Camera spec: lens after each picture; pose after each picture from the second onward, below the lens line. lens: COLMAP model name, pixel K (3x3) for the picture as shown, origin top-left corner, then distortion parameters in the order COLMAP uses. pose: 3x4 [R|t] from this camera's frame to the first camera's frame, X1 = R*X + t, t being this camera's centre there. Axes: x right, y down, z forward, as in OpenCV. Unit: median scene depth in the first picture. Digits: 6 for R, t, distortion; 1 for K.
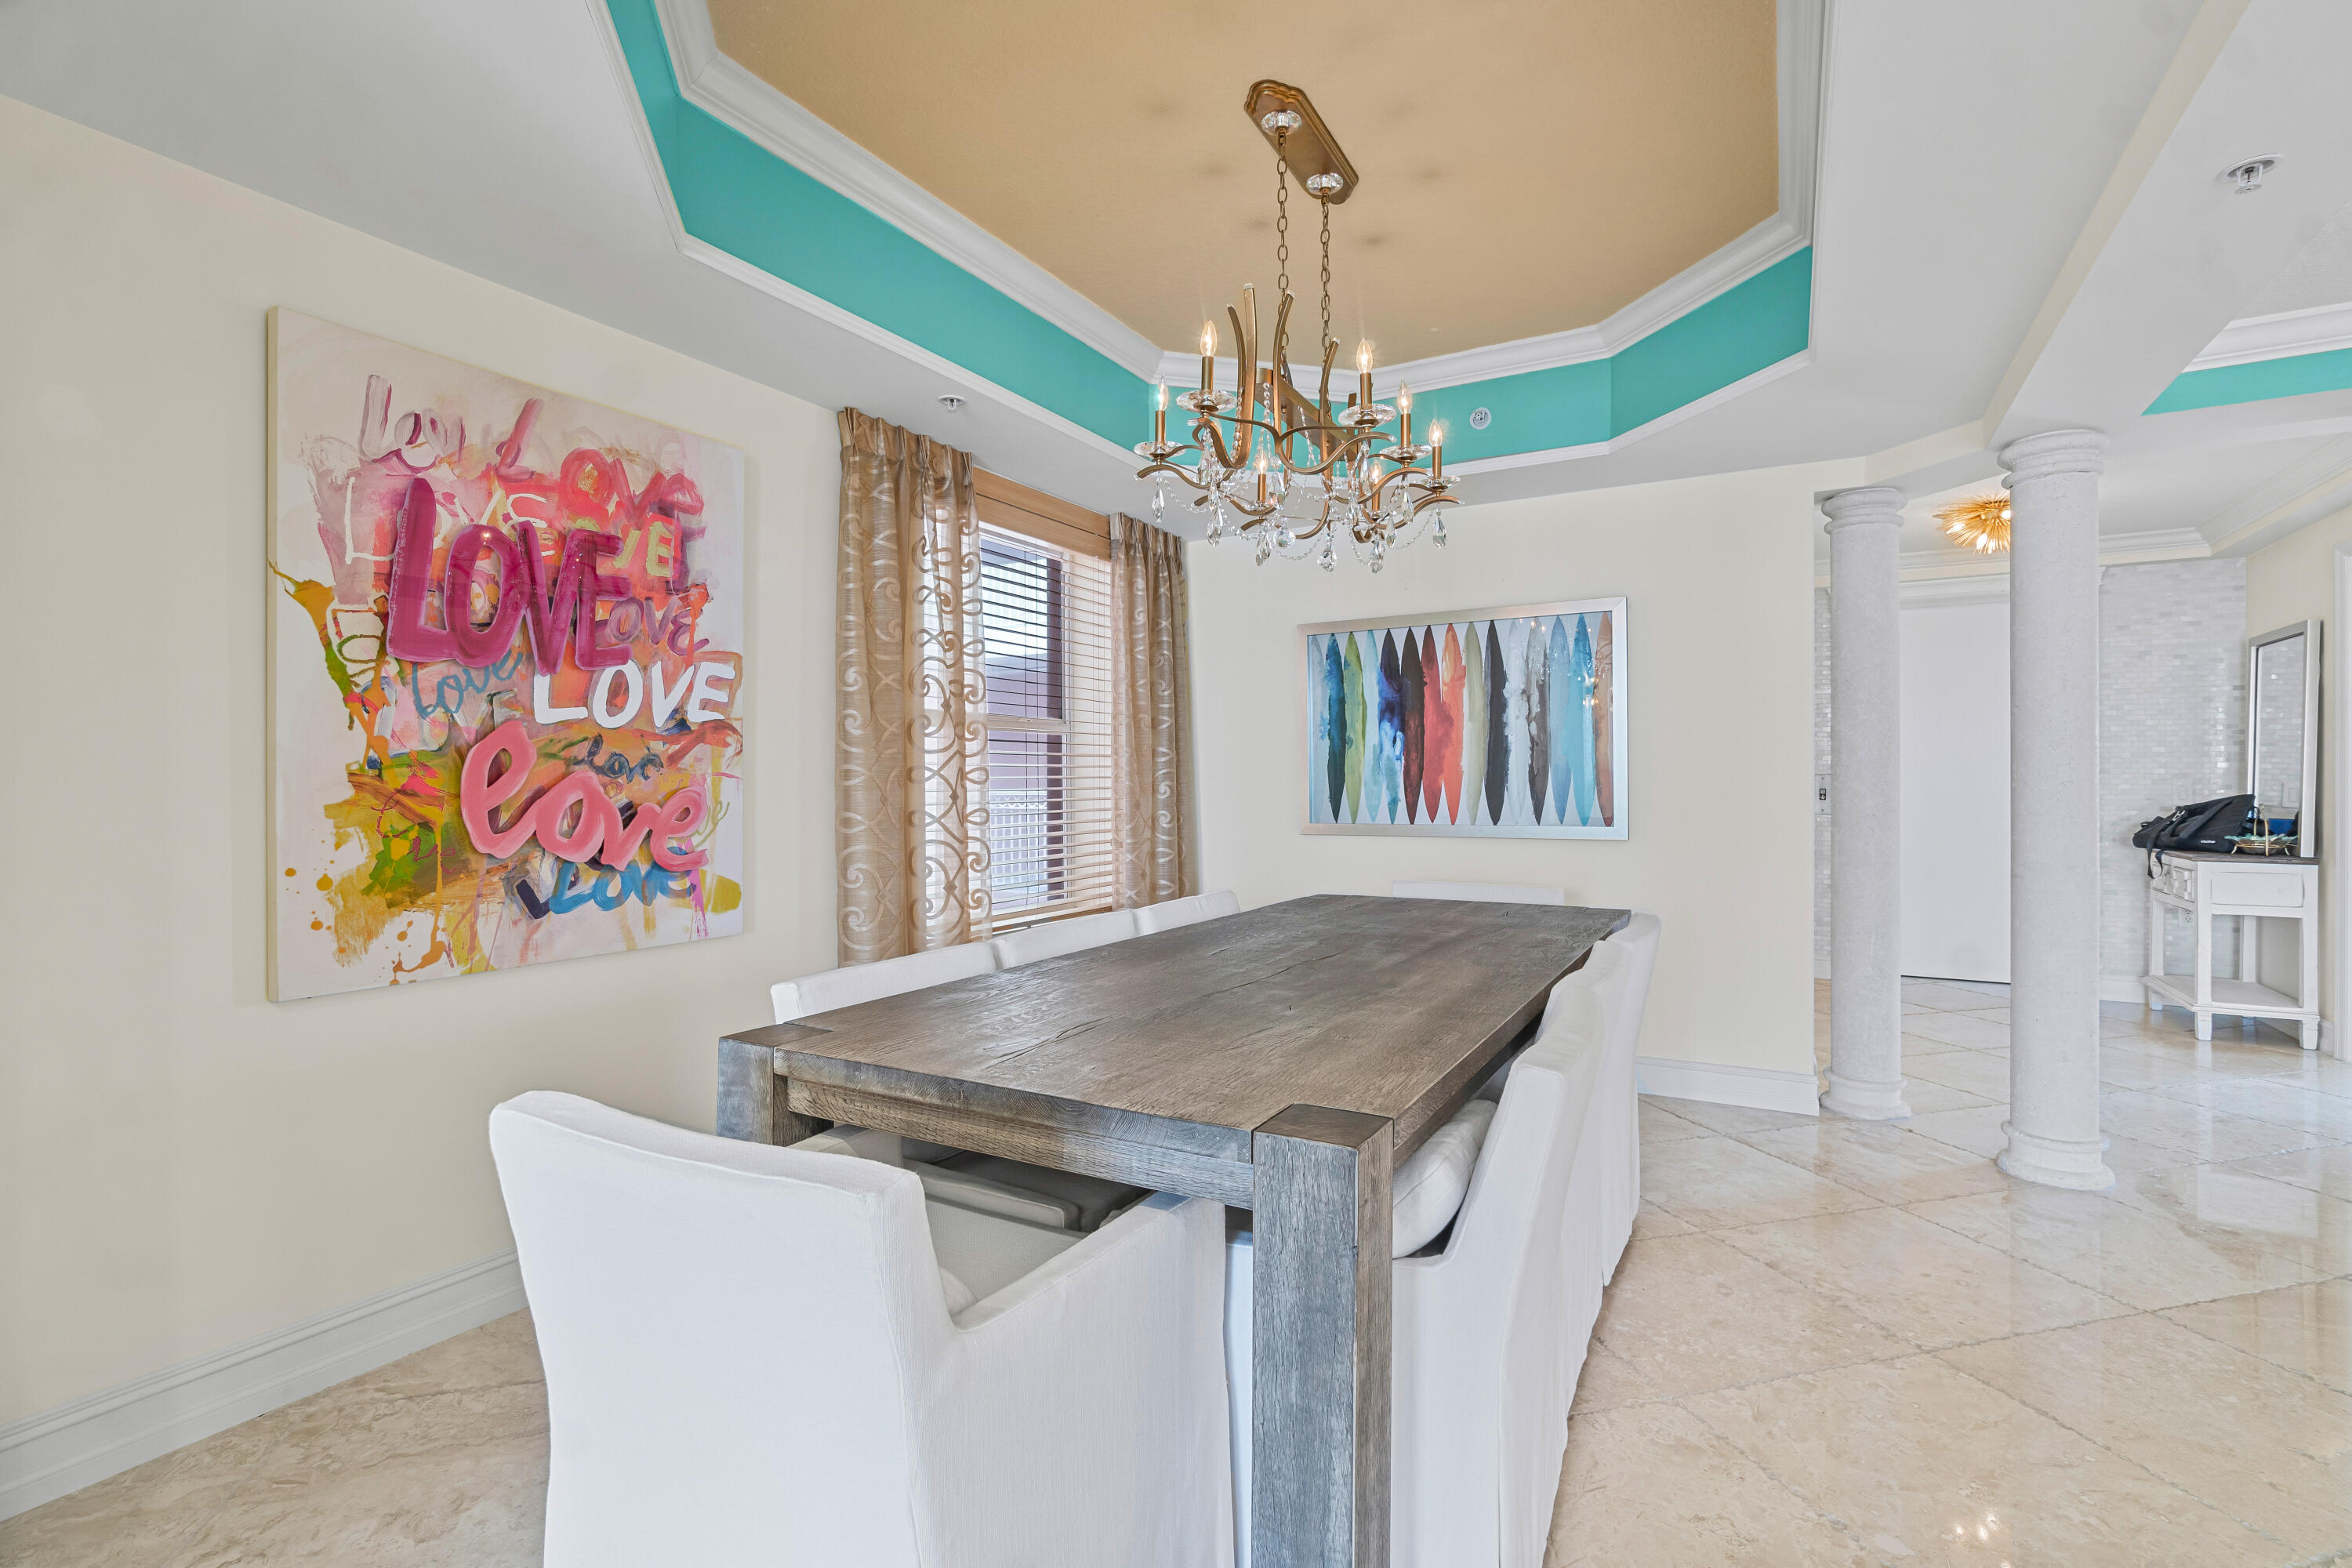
lens RADIAL K [[1067.9, 0, 1170.9], [0, 1067.9, 776.4], [0, 0, 1]] dist [-0.003018, -0.000466]
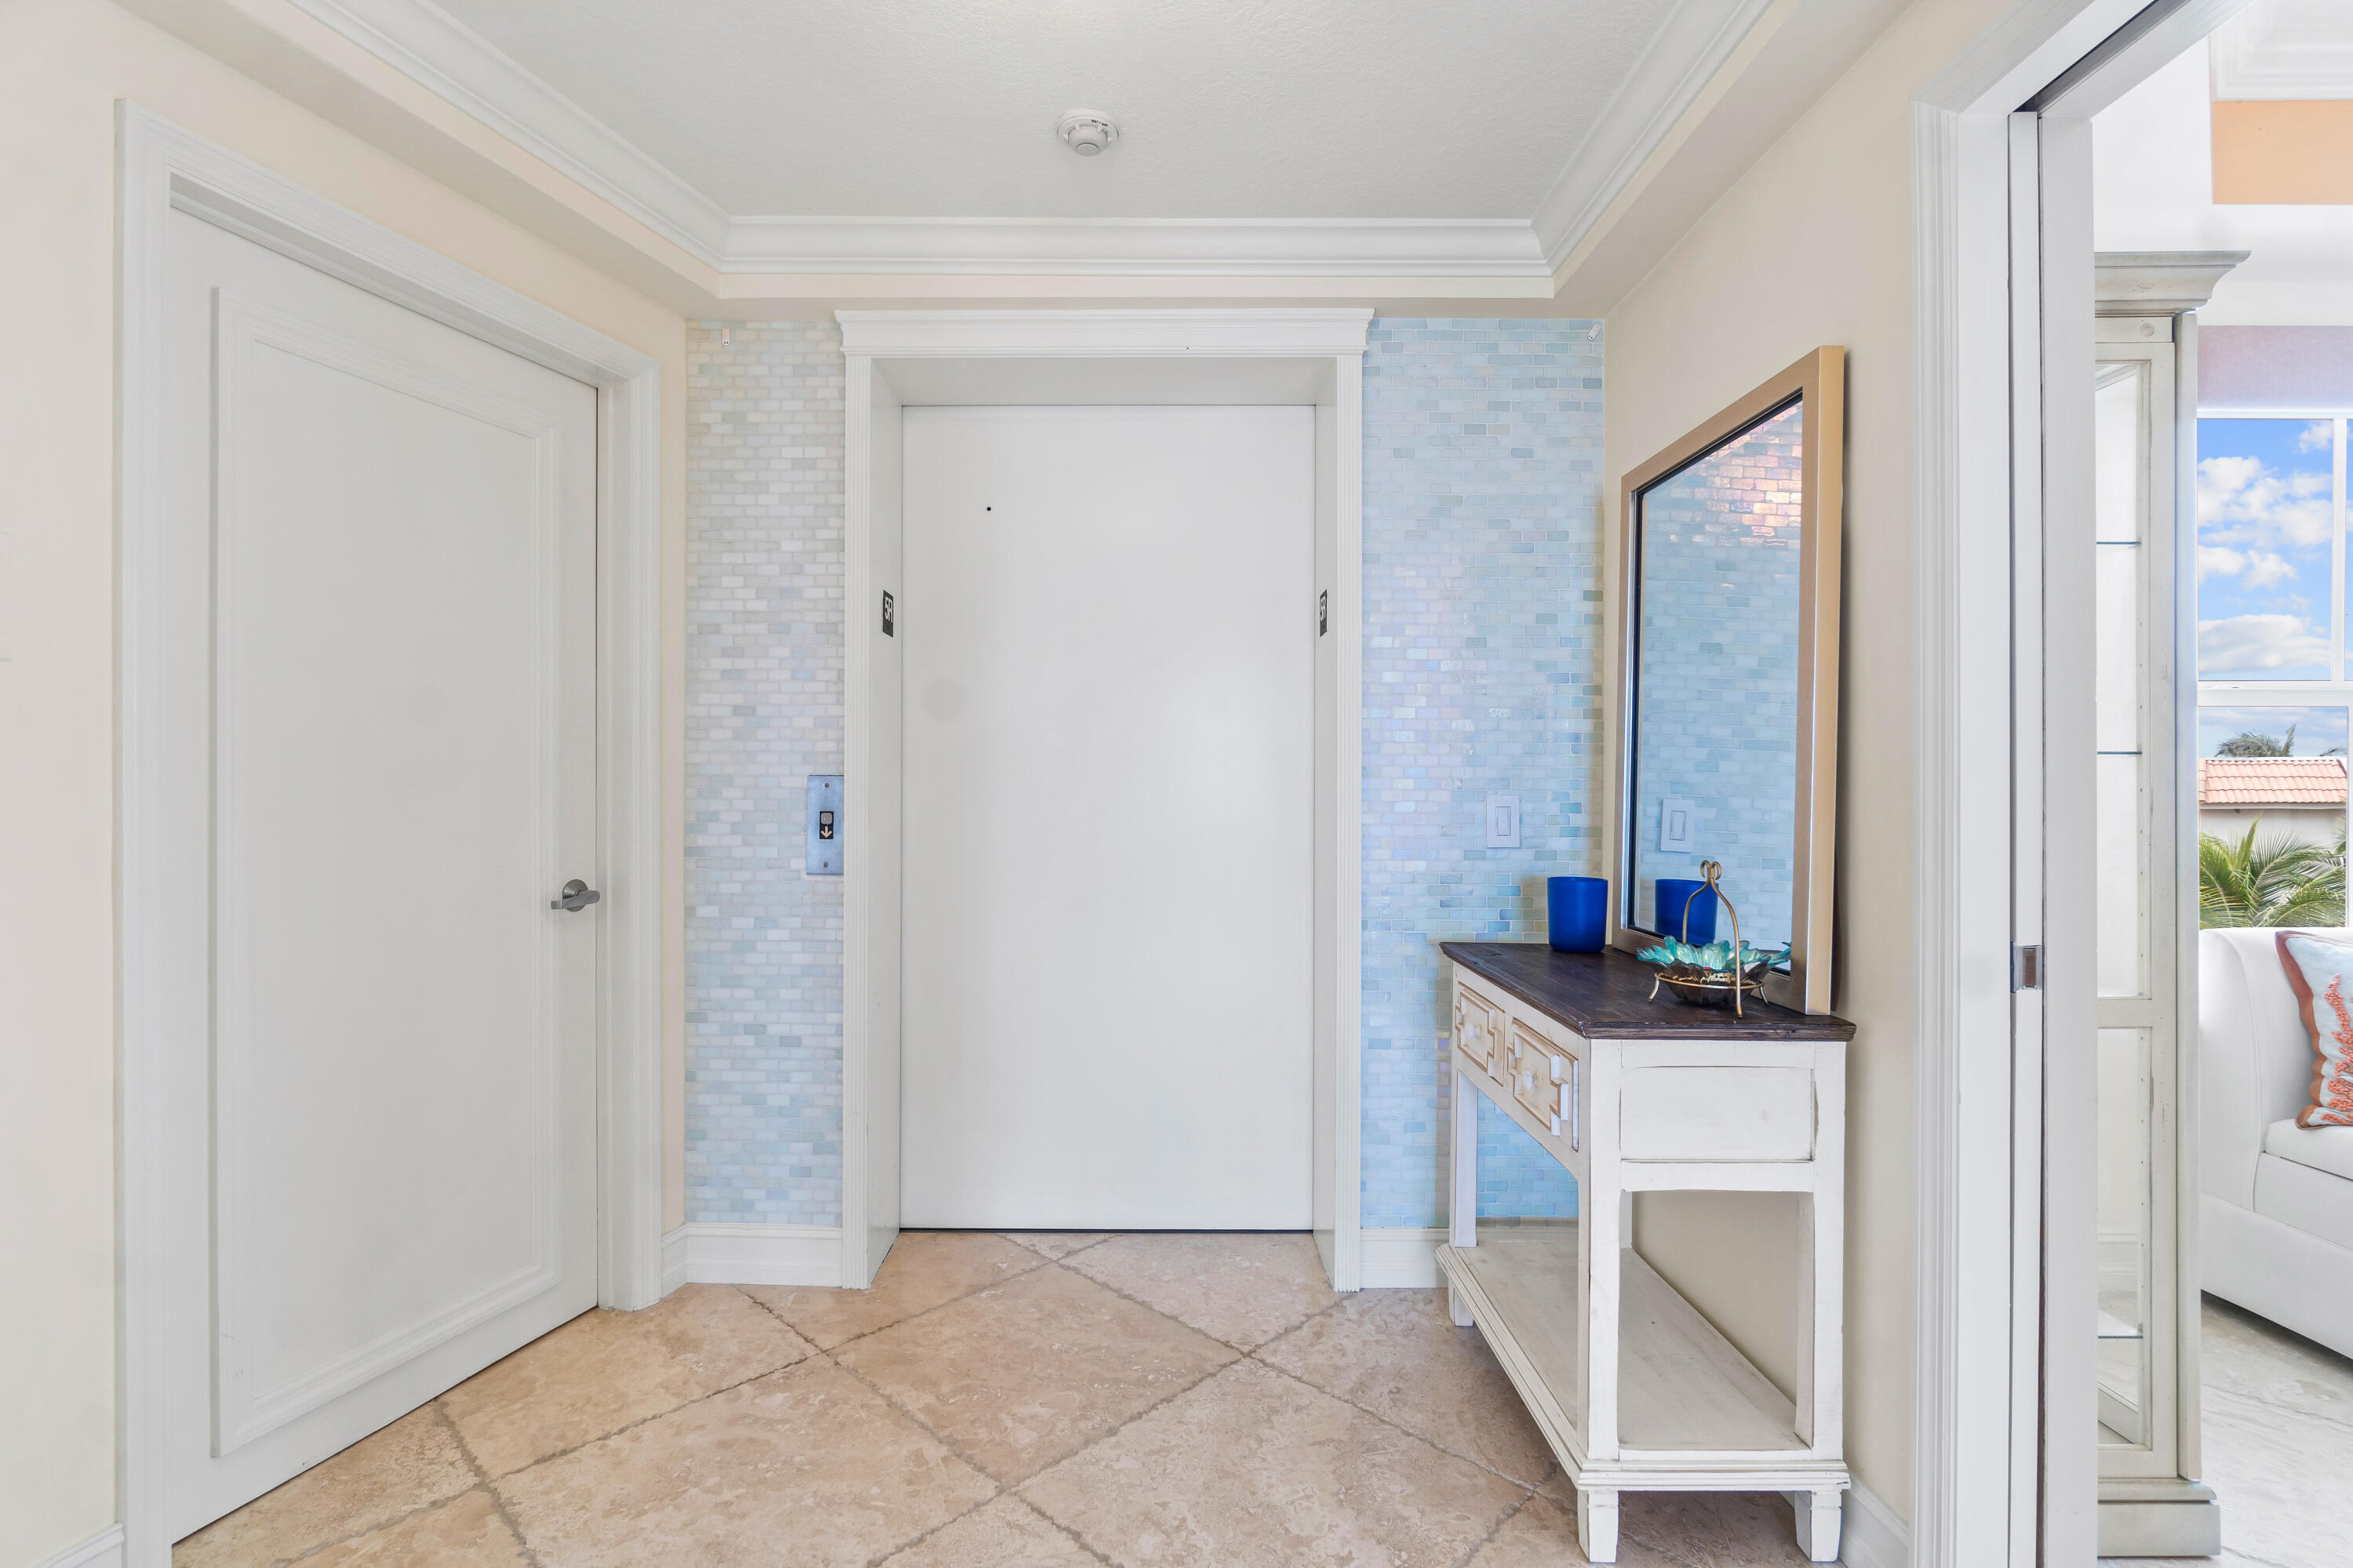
lens RADIAL K [[1068.3, 0, 1167.2], [0, 1068.3, 767.3], [0, 0, 1]] dist [-0.003018, -0.000466]
pose [[0.855589, 0.007745, 0.517598, 0.662144], [-0.004614, 0.999962, -0.007336, -0.003529], [-0.517635, 0.003889, 0.855593, 0.765896]]
